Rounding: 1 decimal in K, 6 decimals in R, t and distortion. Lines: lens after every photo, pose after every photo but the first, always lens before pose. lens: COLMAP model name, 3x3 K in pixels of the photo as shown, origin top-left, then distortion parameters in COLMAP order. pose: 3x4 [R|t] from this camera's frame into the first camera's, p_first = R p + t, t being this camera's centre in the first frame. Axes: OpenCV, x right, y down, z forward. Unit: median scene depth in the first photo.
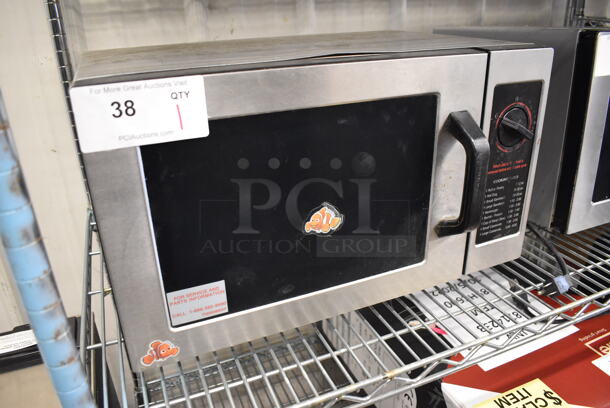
lens RADIAL K [[471.0, 0, 305.0], [0, 471.0, 204.0], [0, 0, 1]] dist [-0.096489, 0.011575]
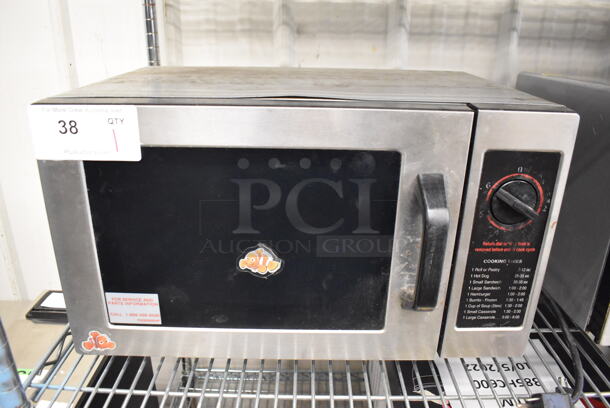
lens RADIAL K [[471.0, 0, 305.0], [0, 471.0, 204.0], [0, 0, 1]] dist [-0.096489, 0.011575]
pose [[0.920529, 0.185830, -0.343648, 0.376606], [-0.196468, 0.980502, 0.003934, -0.089022], [0.337678, 0.063895, 0.939090, 0.086418]]
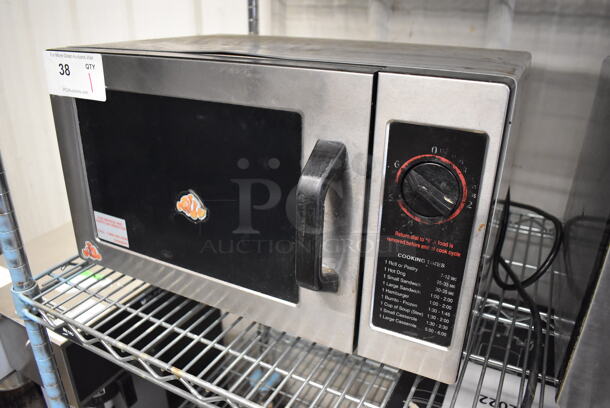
lens RADIAL K [[467.2, 0, 305.0], [0, 467.2, 204.0], [0, 0, 1]] dist [-0.100910, 0.014158]
pose [[0.641183, 0.338865, -0.688516, 0.785314], [-0.340033, 0.929790, 0.140955, -0.174123], [0.687940, 0.143740, 0.711391, 0.368050]]
